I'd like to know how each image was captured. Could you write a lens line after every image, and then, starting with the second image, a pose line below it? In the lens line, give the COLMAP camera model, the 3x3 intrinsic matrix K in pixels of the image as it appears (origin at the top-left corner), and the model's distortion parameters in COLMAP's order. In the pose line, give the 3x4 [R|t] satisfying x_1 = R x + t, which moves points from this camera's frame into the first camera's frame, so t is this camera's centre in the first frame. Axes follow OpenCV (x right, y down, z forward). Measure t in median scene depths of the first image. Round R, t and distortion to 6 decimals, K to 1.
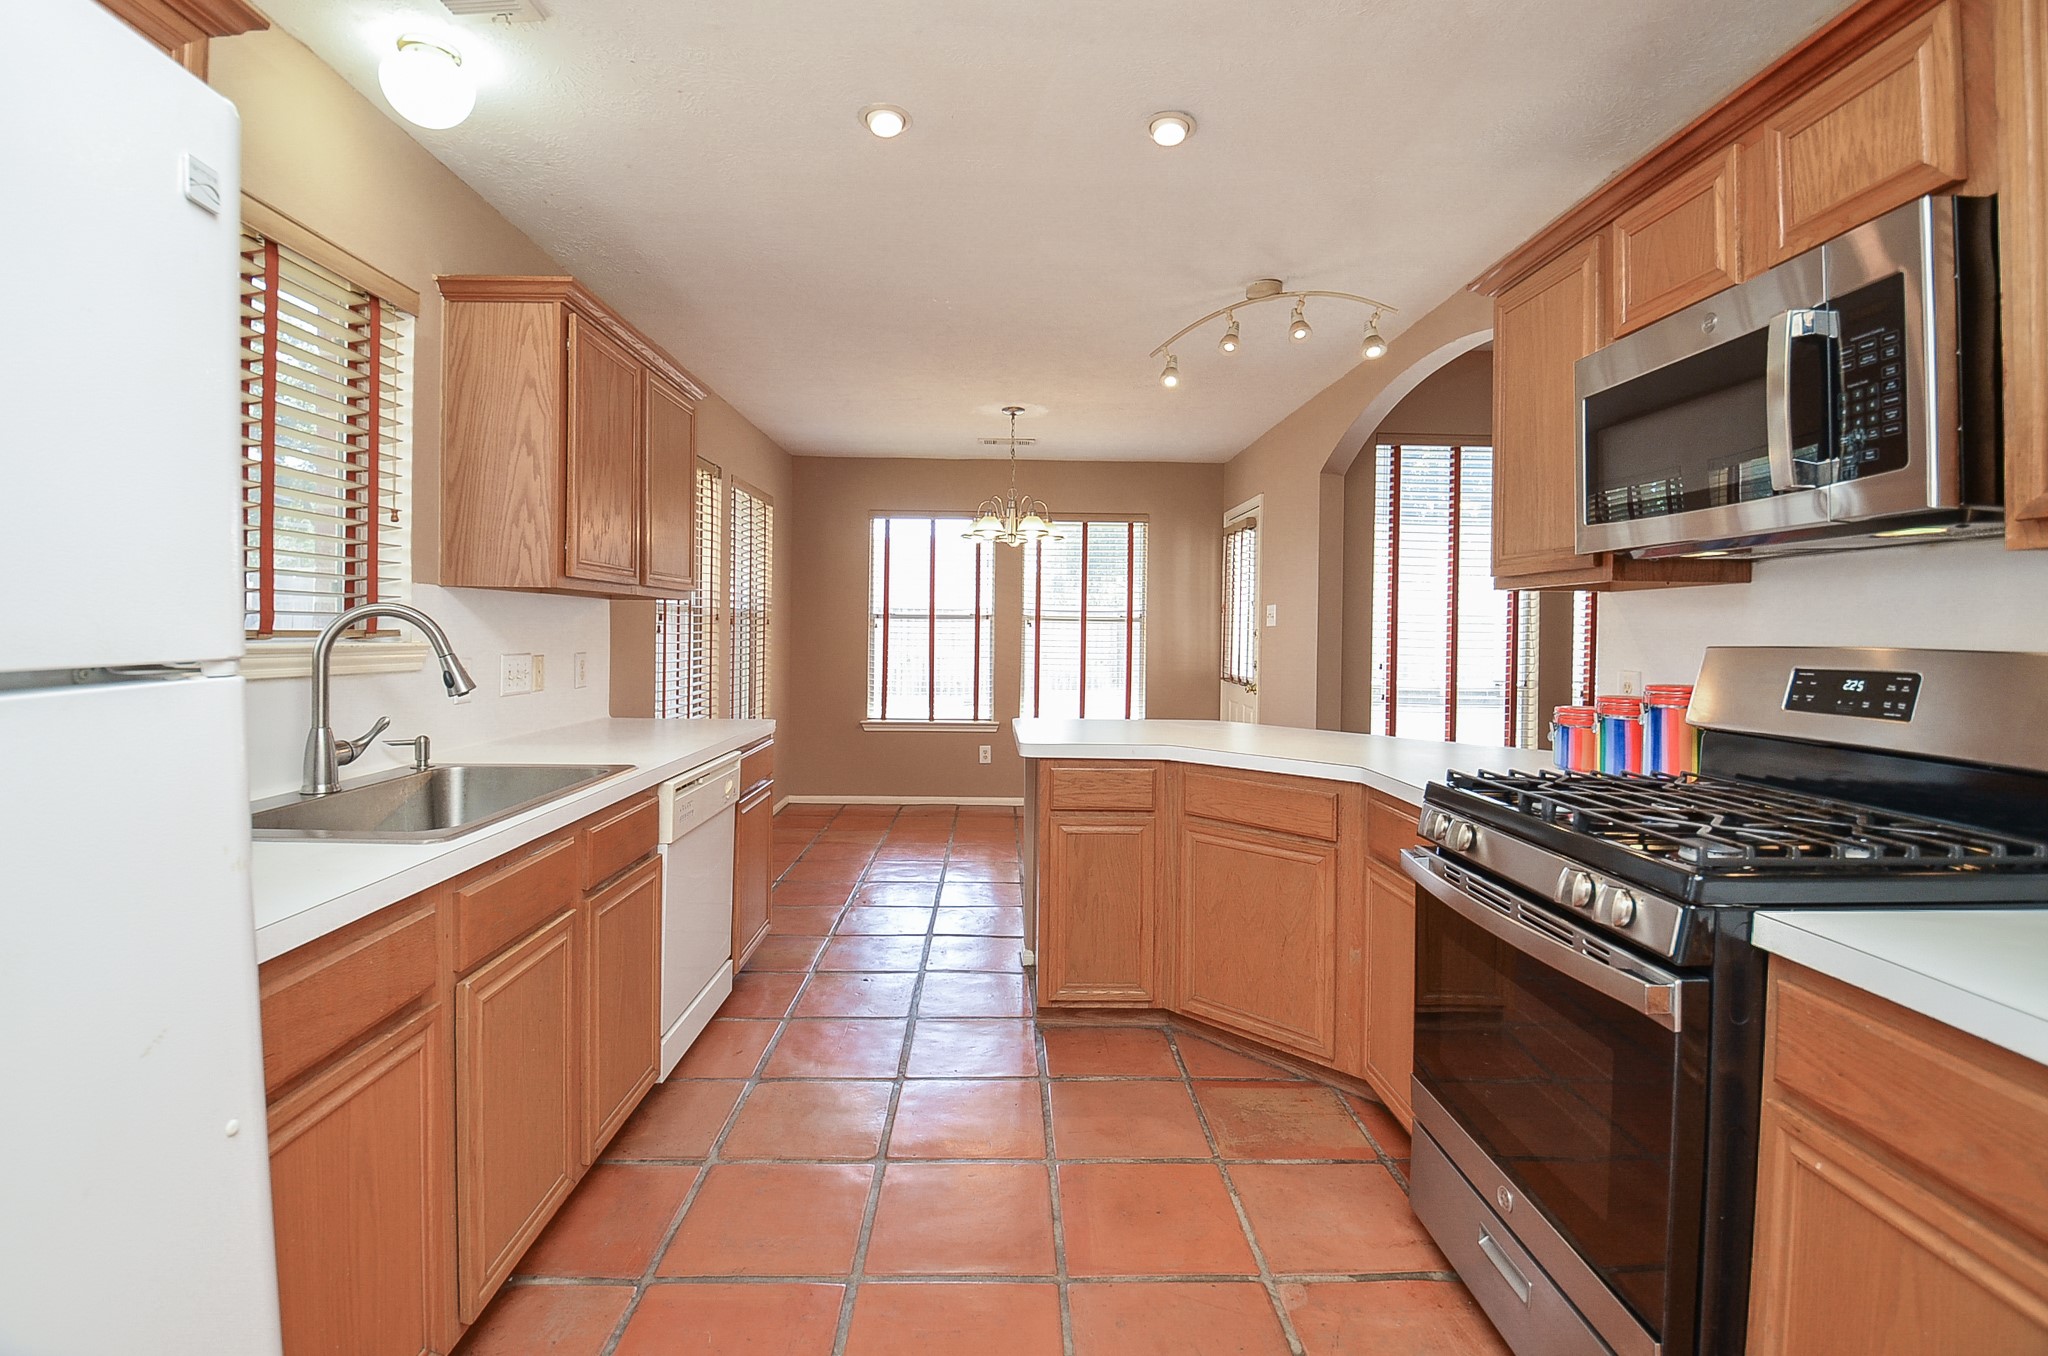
lens RADIAL K [[938.4, 0, 1008.3], [0, 938.4, 636.5], [0, 0, 1]] dist [0.031313, -0.038086]
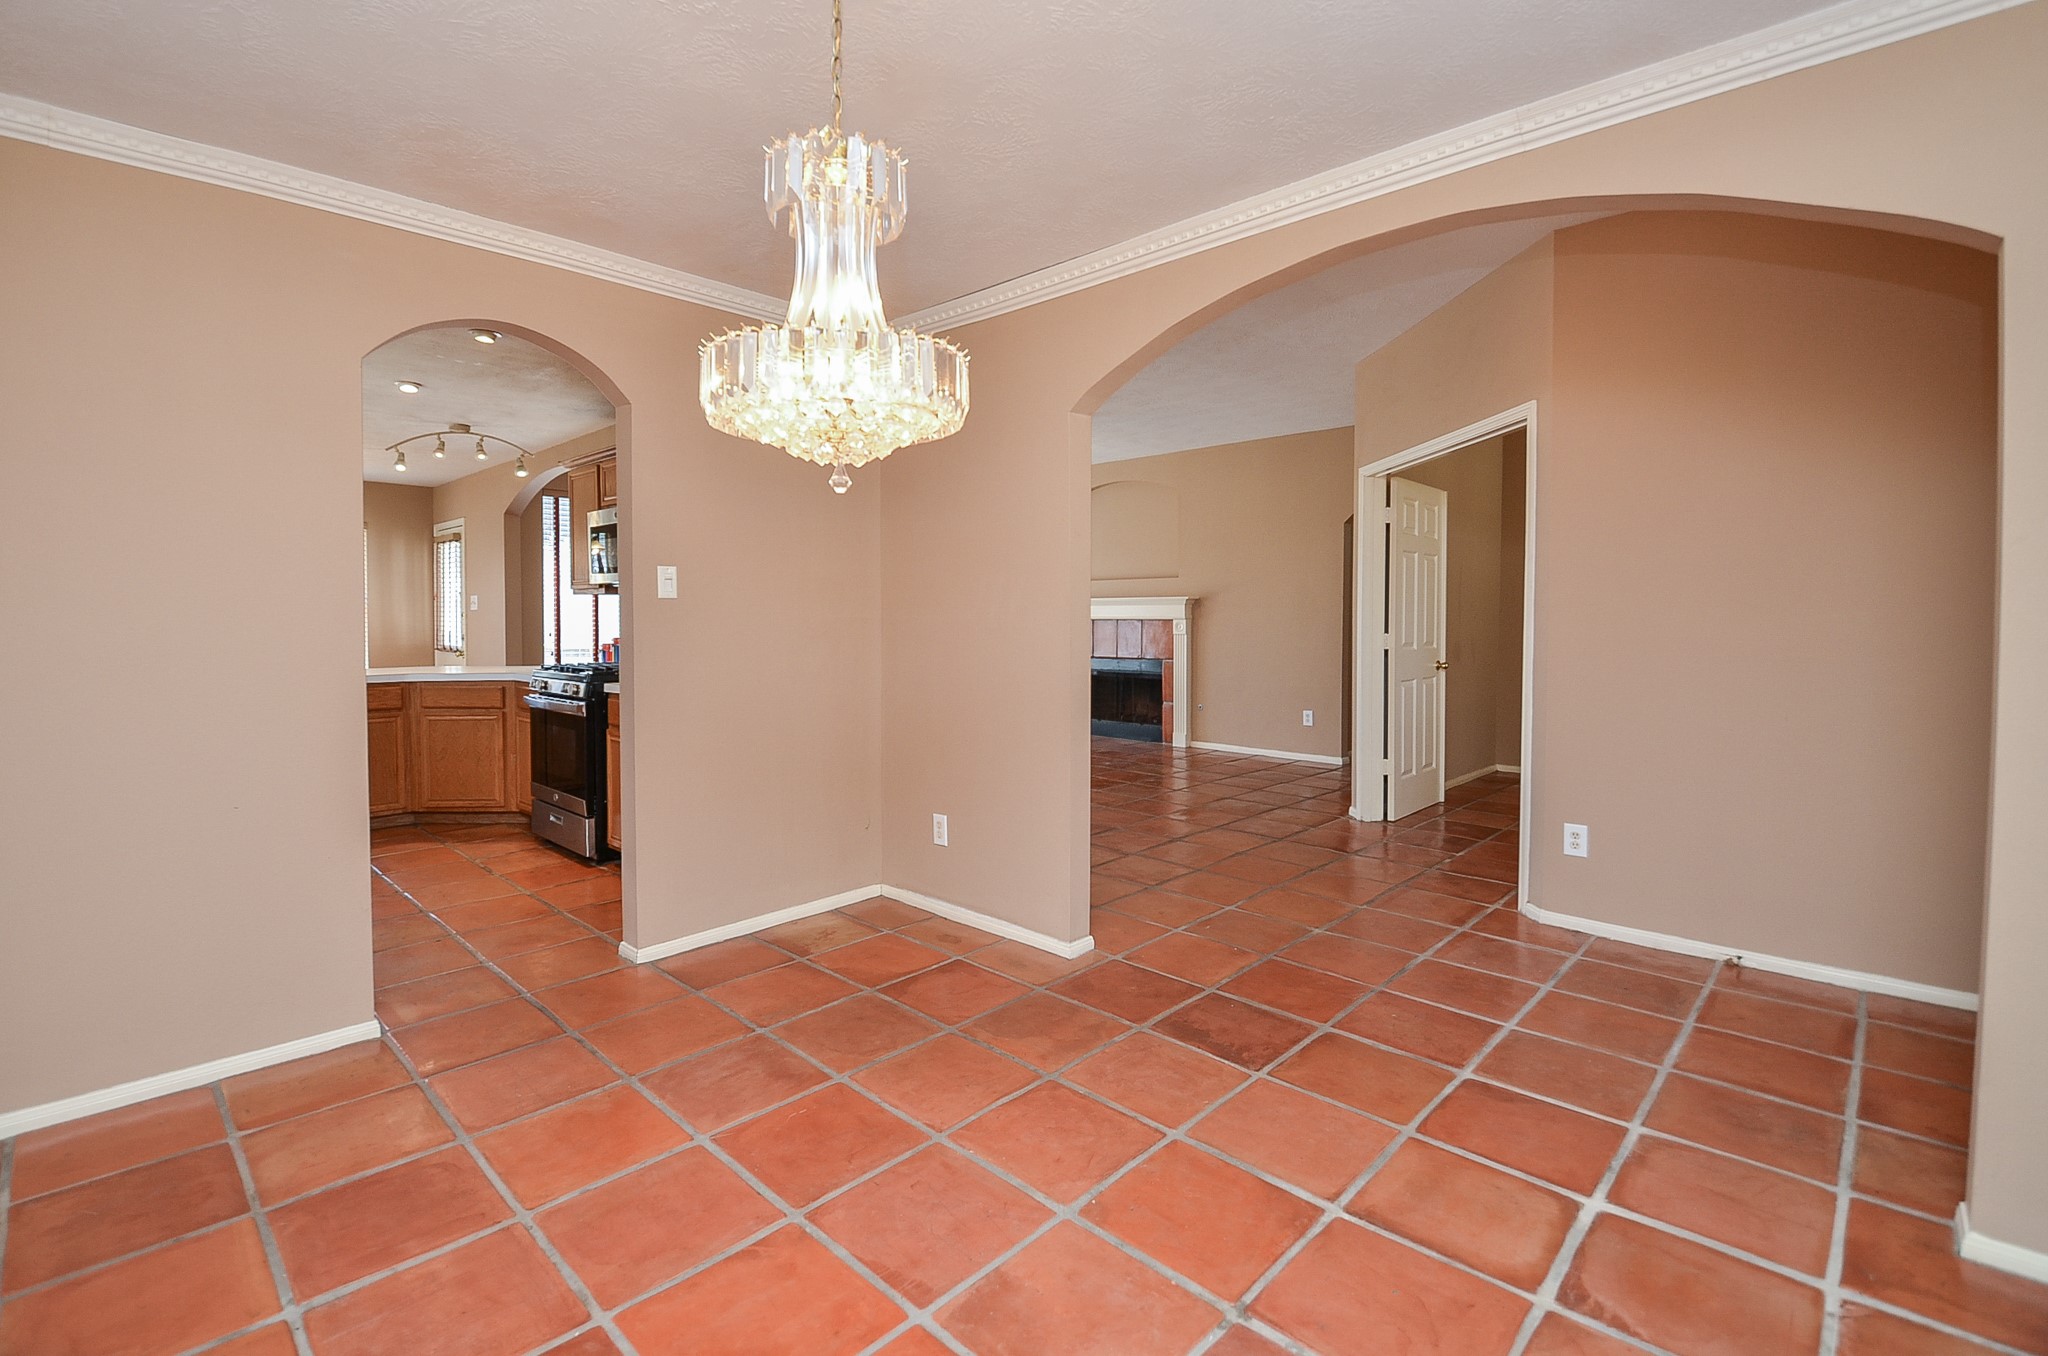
lens RADIAL K [[920.4, 0, 1011.8], [0, 920.4, 639.9], [0, 0, 1]] dist [0.018696, -0.025992]
pose [[0.703934, -0.030357, 0.709616, -0.263369], [0.013511, 0.999478, 0.029354, 0.008778], [-0.710137, -0.011075, 0.703977, -1.046397]]
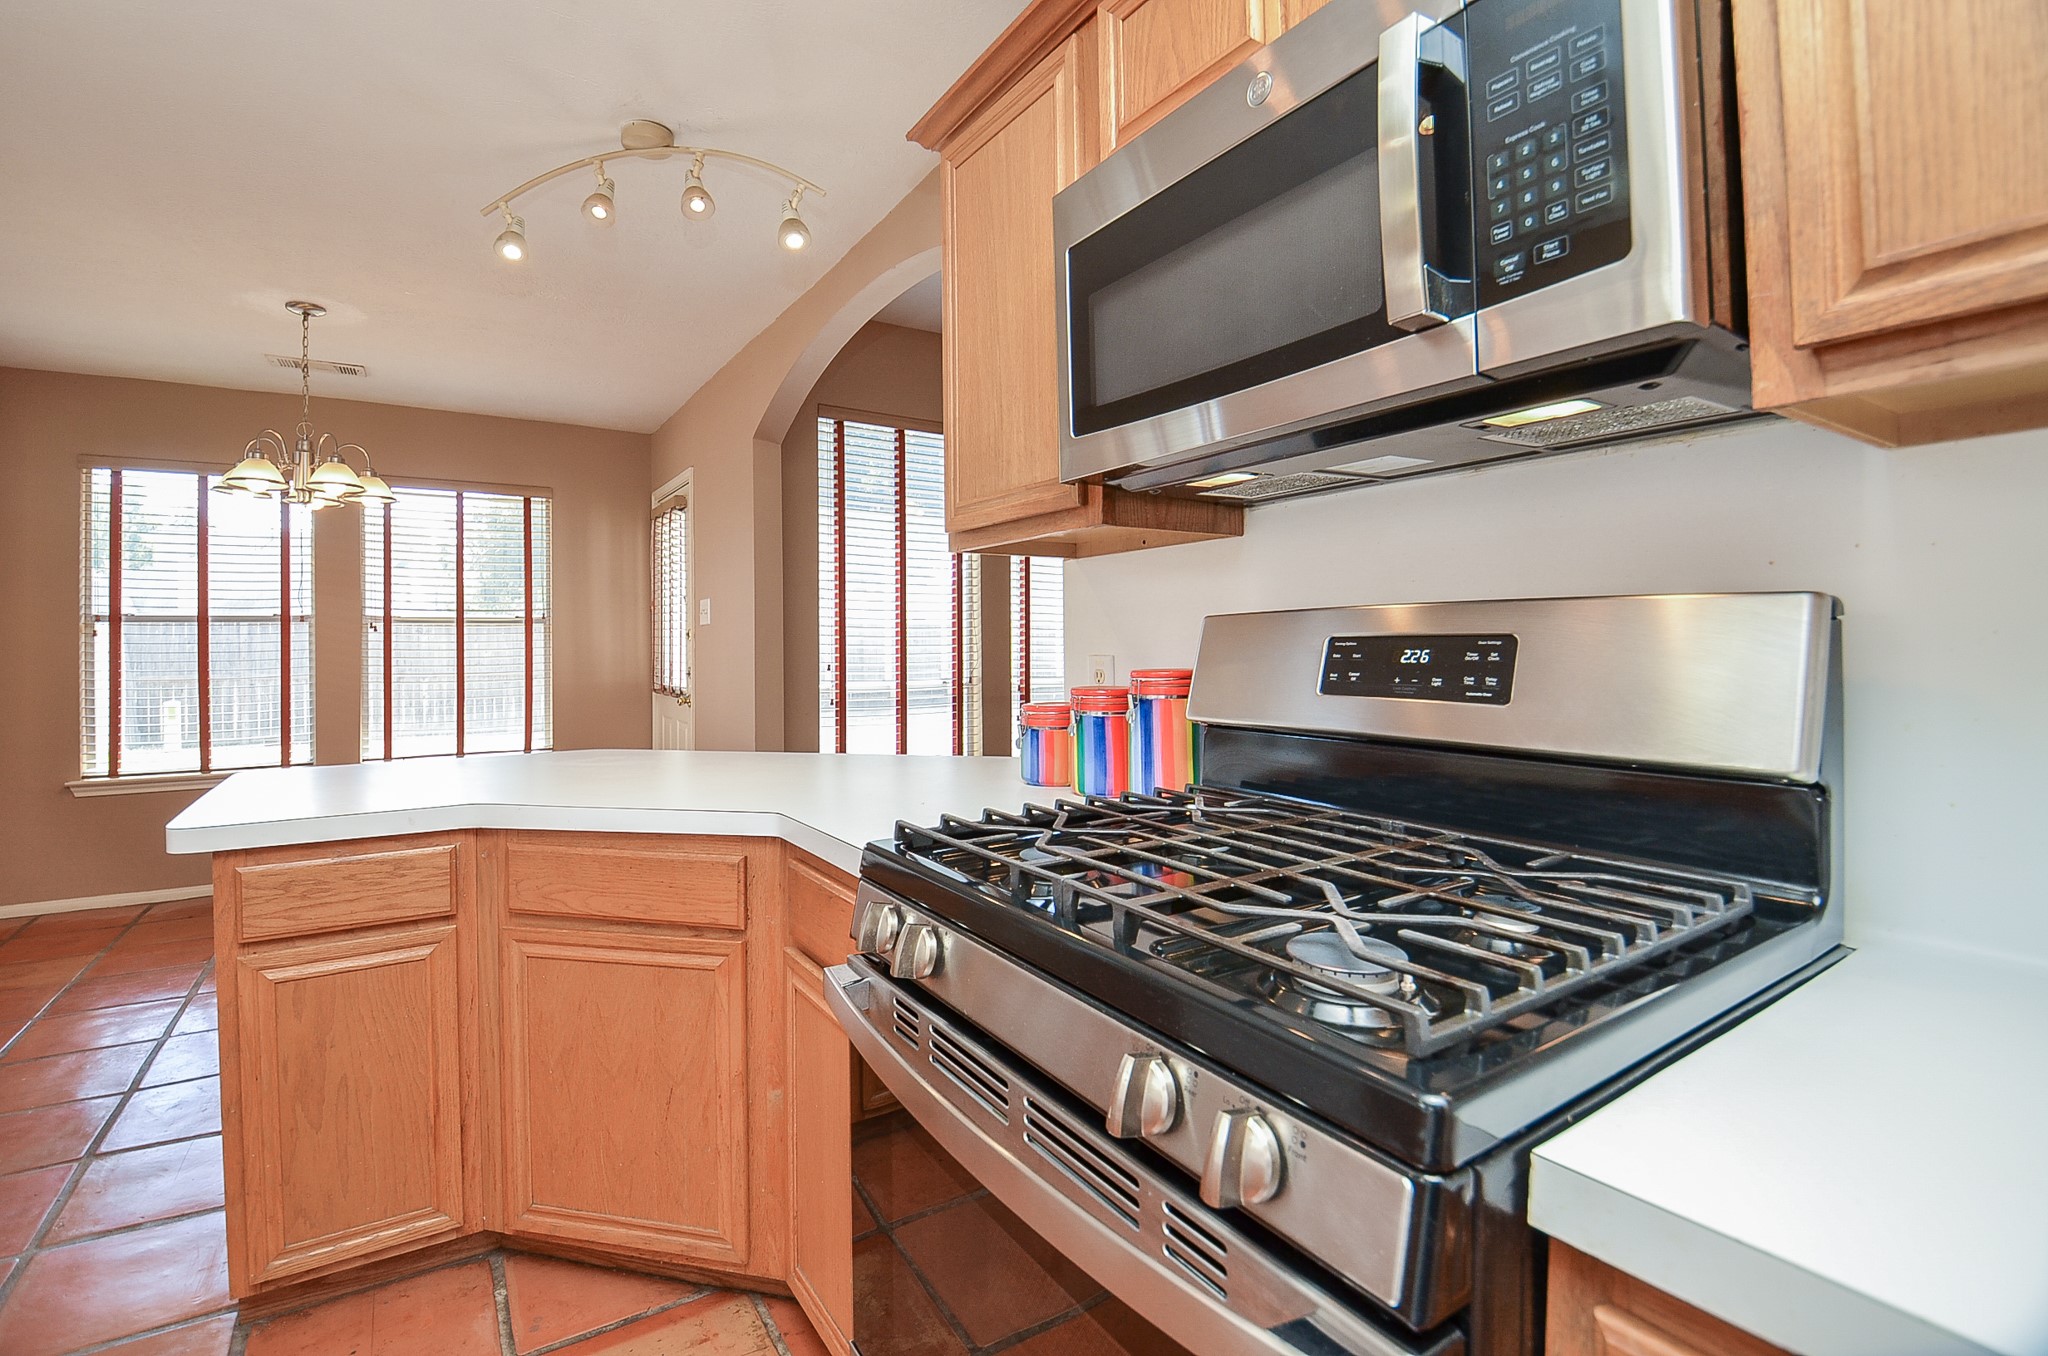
lens RADIAL K [[920.4, 0, 1011.8], [0, 920.4, 639.9], [0, 0, 1]] dist [0.018696, -0.025992]
pose [[0.847673, -0.018171, 0.530207, 0.128577], [0.021974, 0.999758, -0.000869, 0.016169], [-0.530063, 0.012387, 0.847867, 0.270881]]
